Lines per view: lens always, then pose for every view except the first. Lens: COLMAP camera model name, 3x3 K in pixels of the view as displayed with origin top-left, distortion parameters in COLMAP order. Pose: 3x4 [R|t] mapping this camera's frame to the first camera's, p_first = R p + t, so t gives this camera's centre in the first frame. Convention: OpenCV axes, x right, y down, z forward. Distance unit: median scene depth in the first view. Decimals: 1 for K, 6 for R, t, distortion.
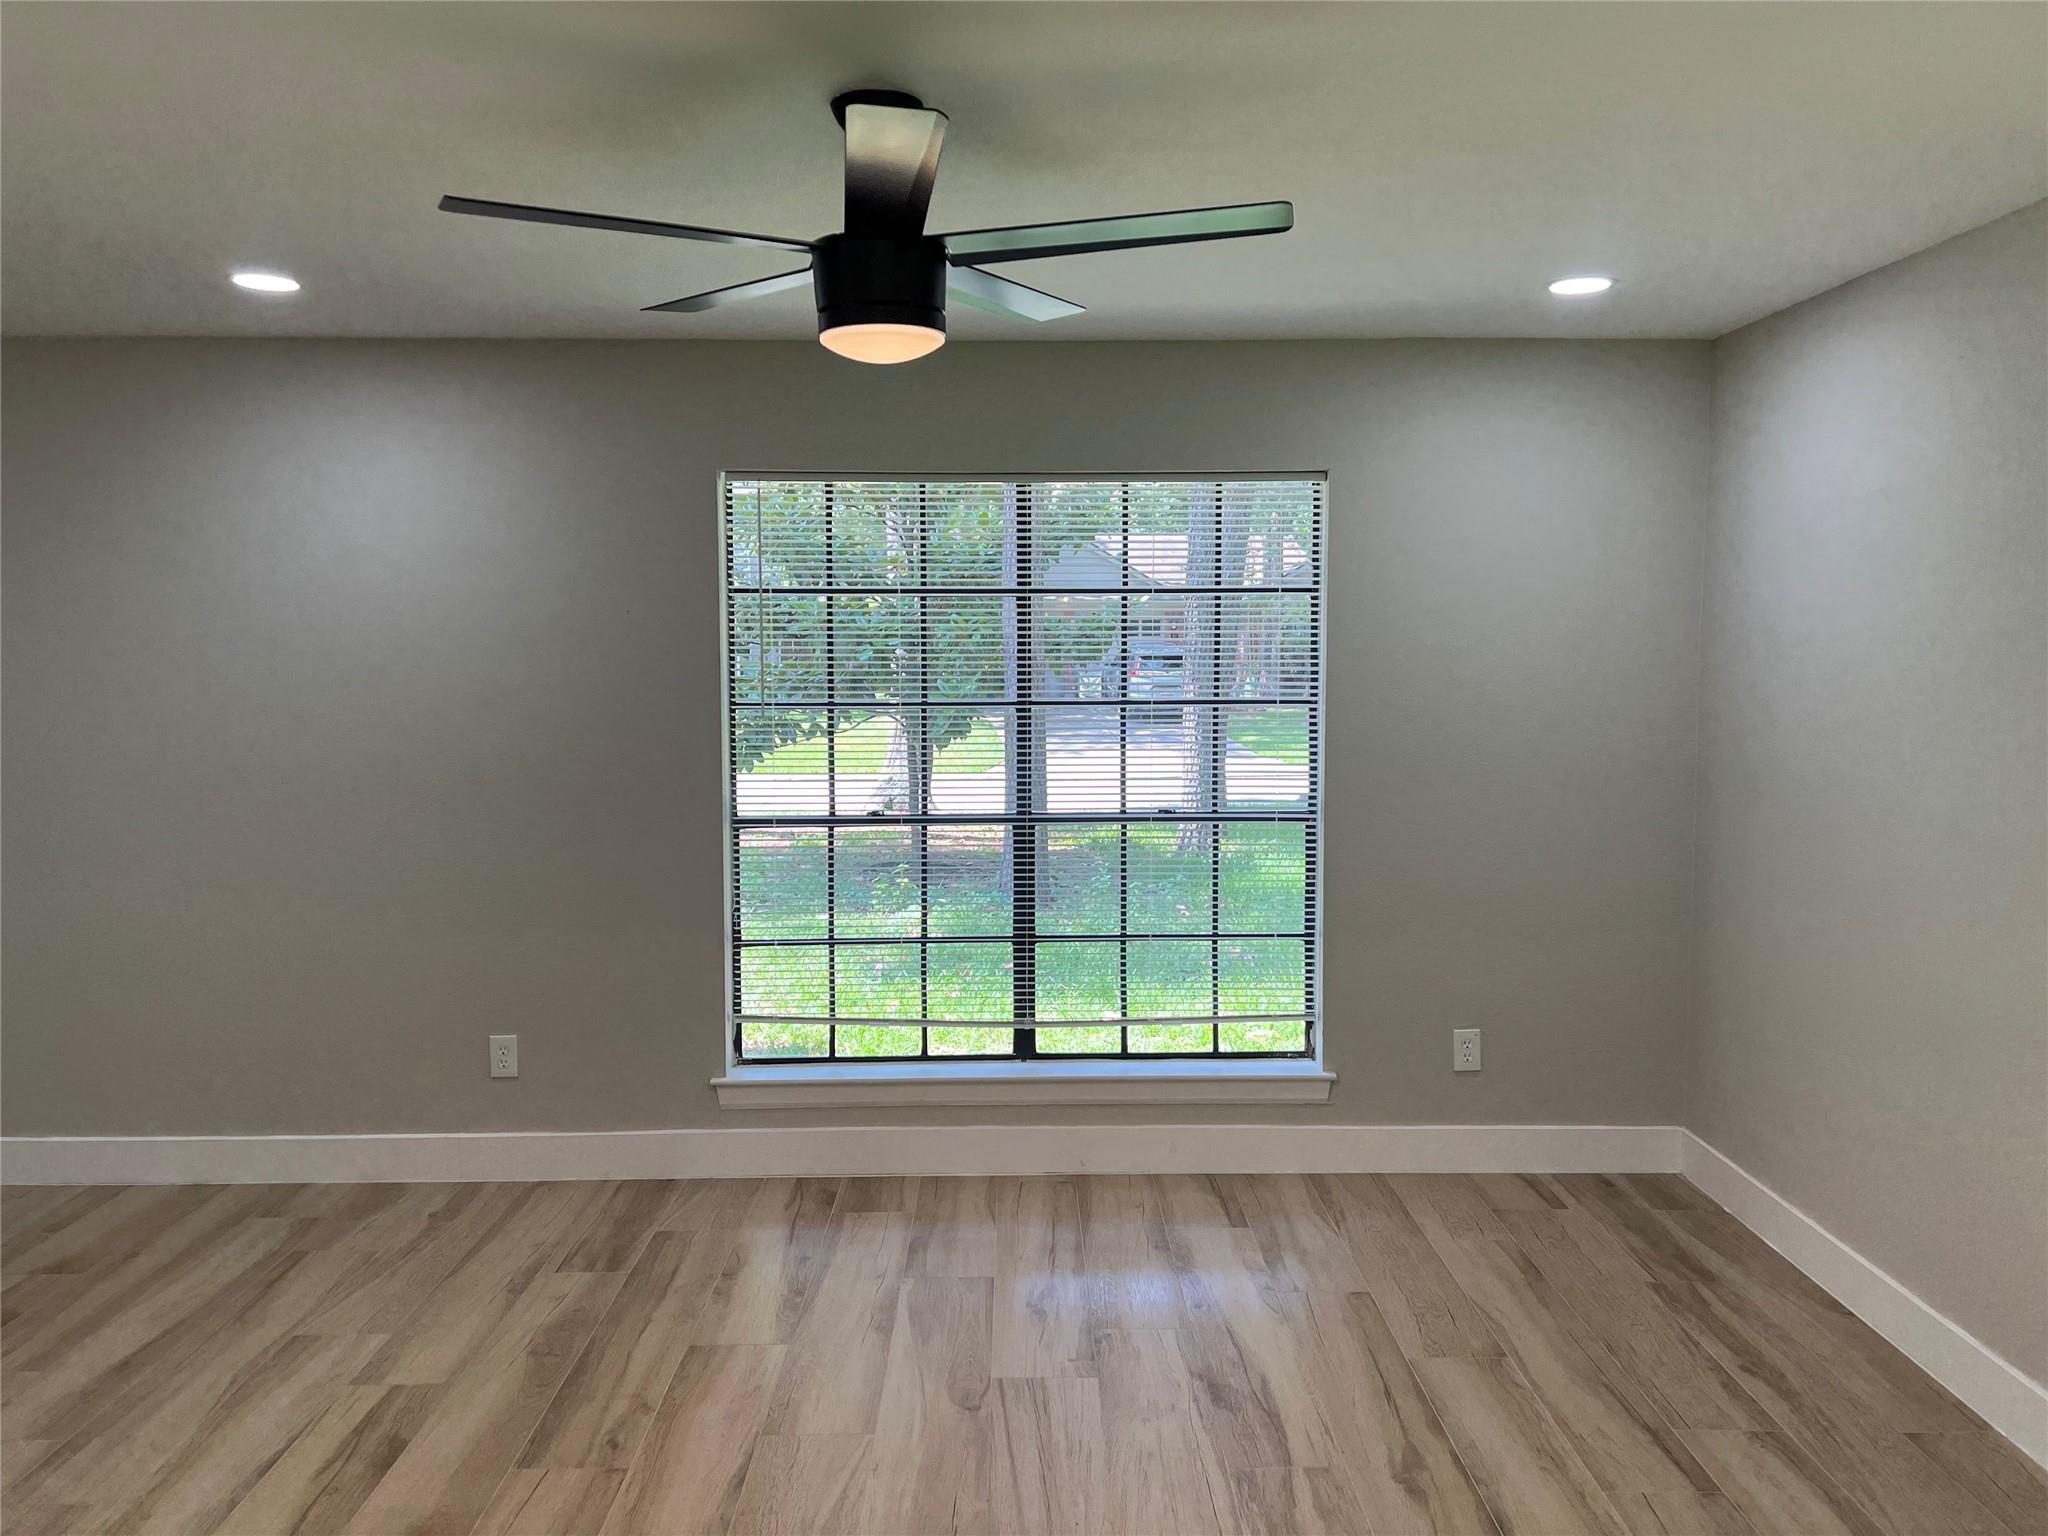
lens RADIAL K [[1551.3, 0, 1070.0], [0, 1551.3, 767.8], [0, 0, 1]] dist [0.006266, 0.000905]
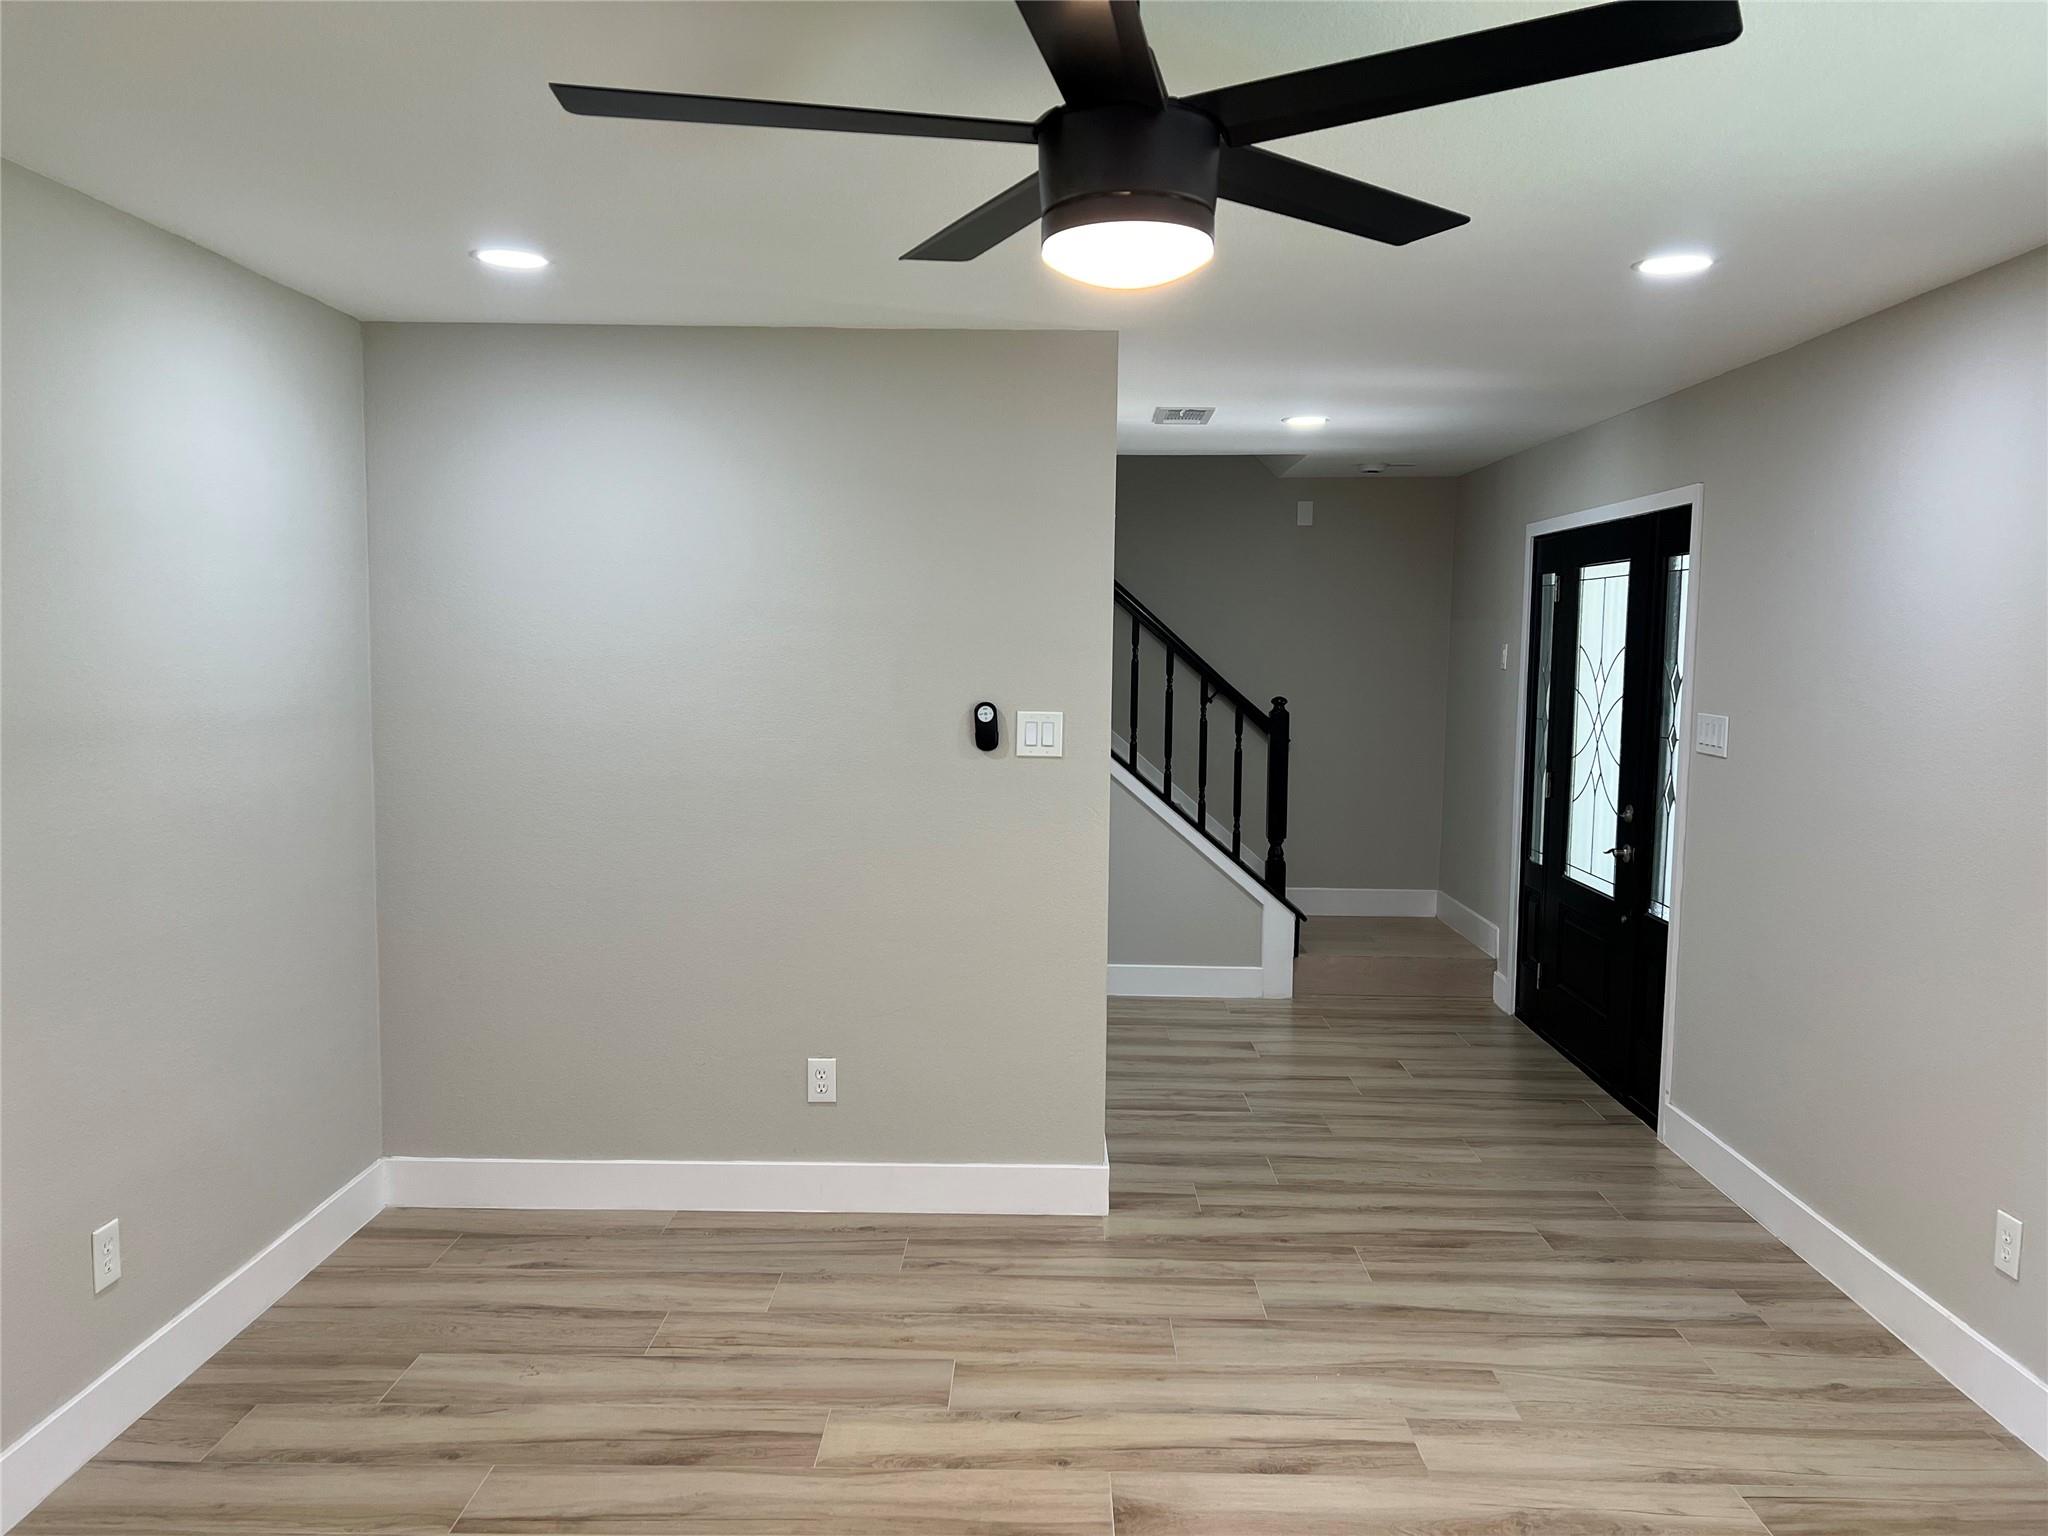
lens RADIAL K [[1553.0, 0, 1028.5], [0, 1553.0, 756.3], [0, 0, 1]] dist [0.082536, -0.095524]
pose [[-0.052213, 0.080863, -0.995357, 0.437666], [-0.090291, 0.992252, 0.085347, -0.071336], [0.994546, 0.094328, -0.044507, 0.666530]]
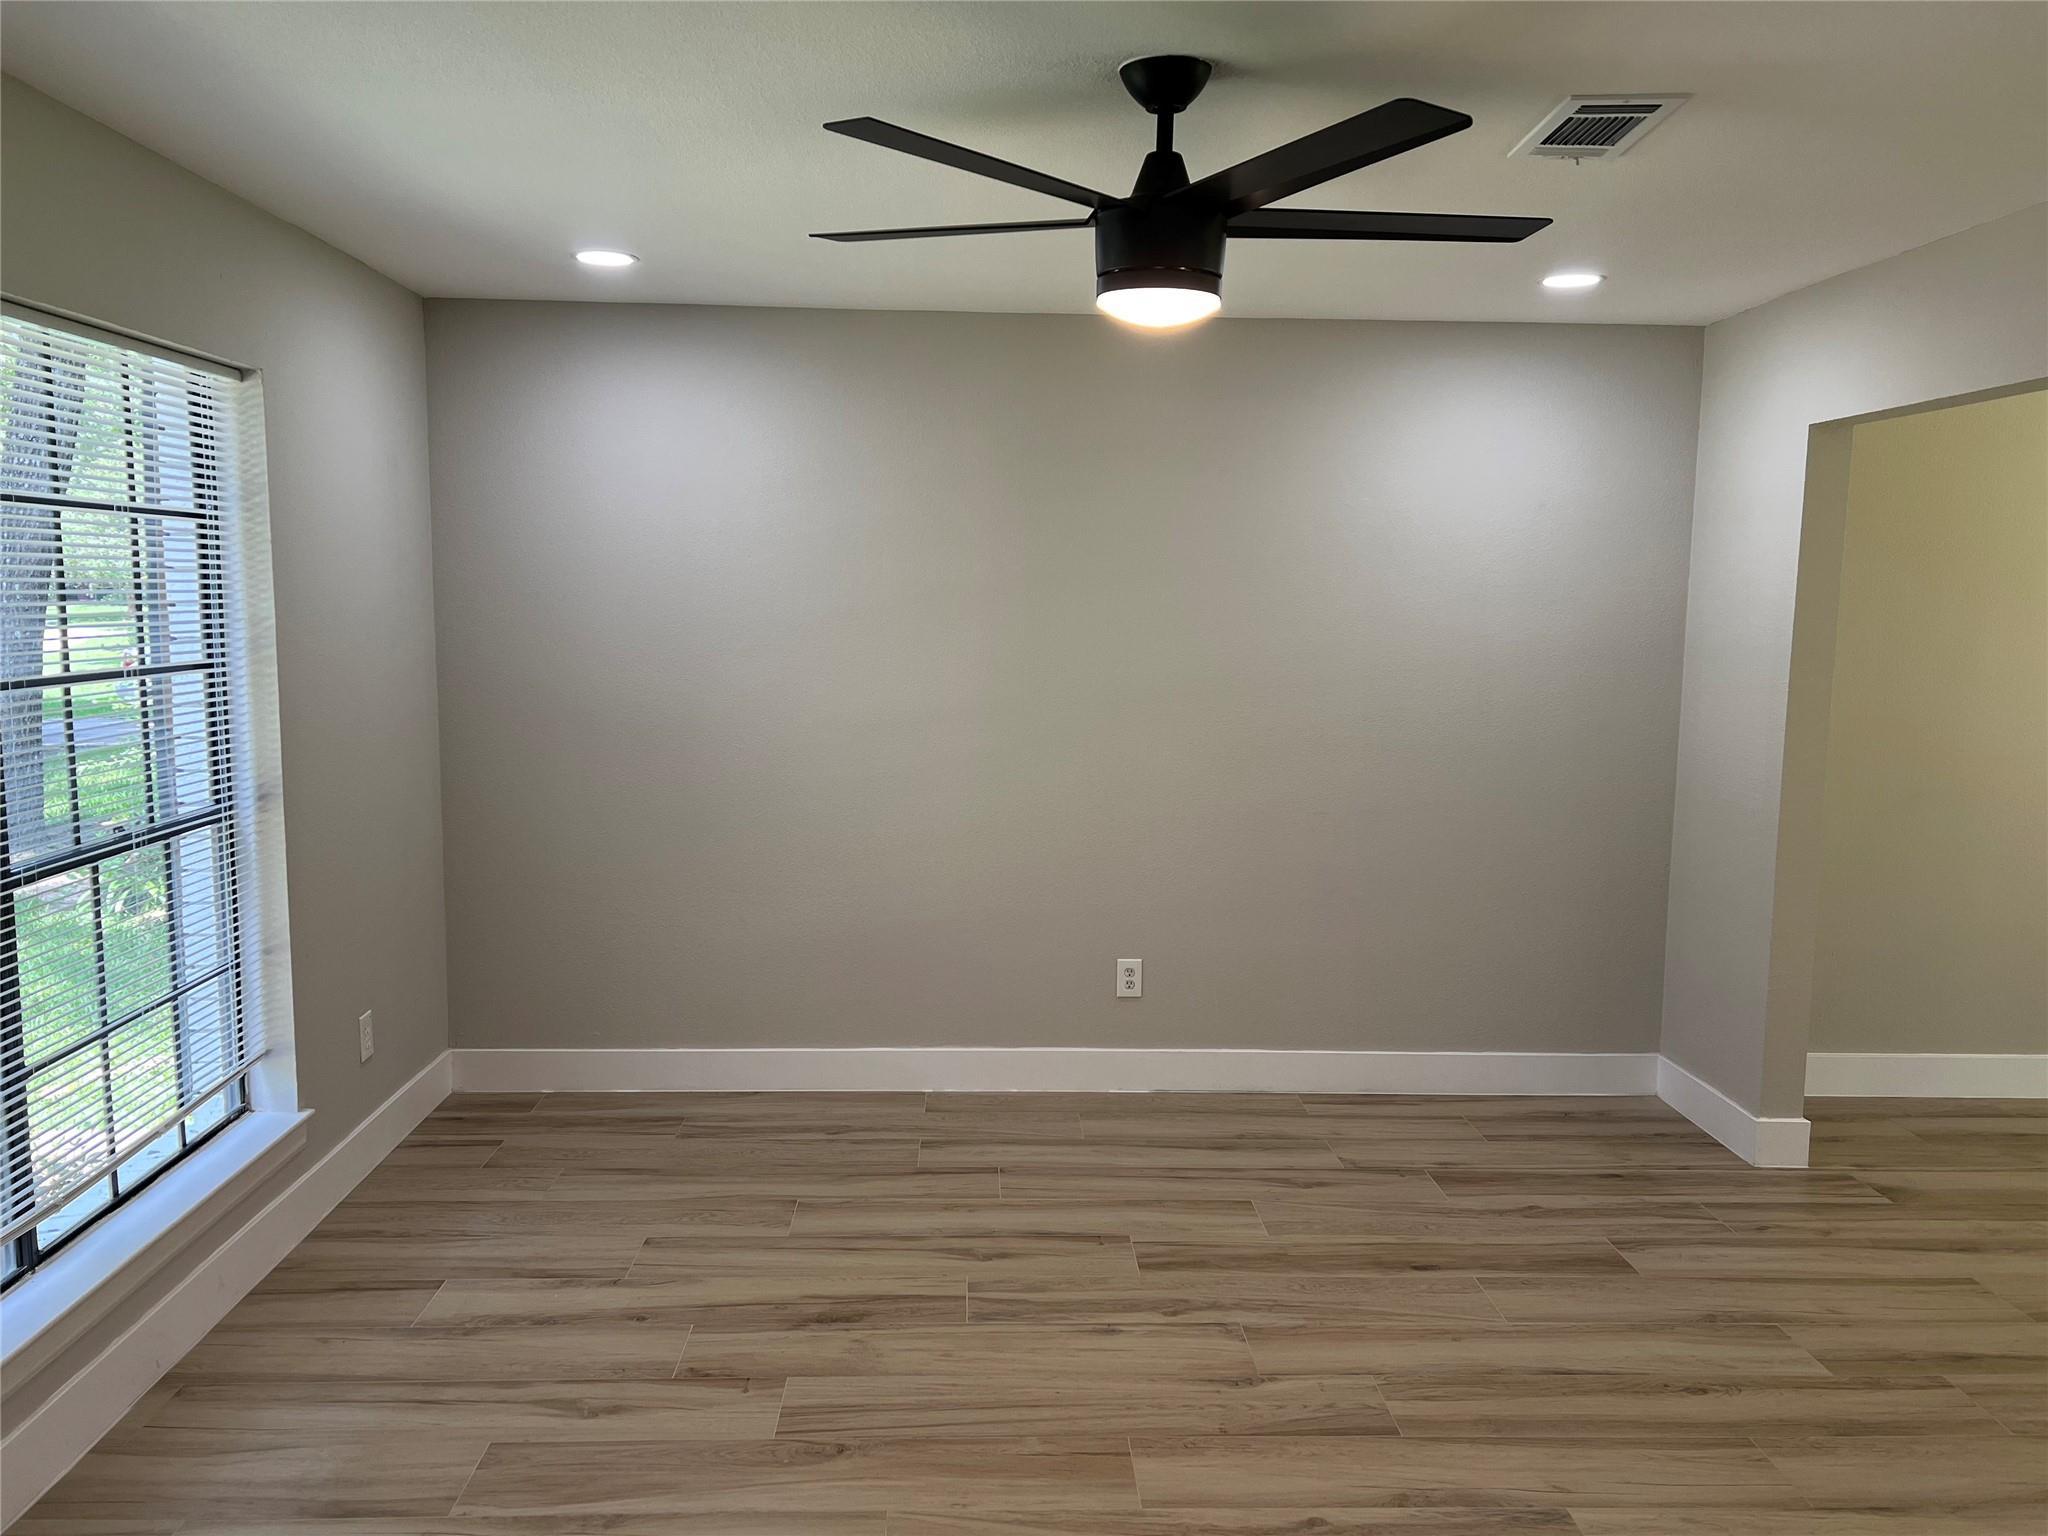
lens RADIAL K [[1536.2, 0, 1024.0], [0, 1536.2, 768.0], [0, 0, 1]] dist [0.074952, -0.069581]
pose [[-0.015302, -0.119587, 0.992706, -0.775697], [0.065632, 0.990561, 0.120340, -0.071885], [-0.997727, 0.066994, -0.007309, 0.735263]]
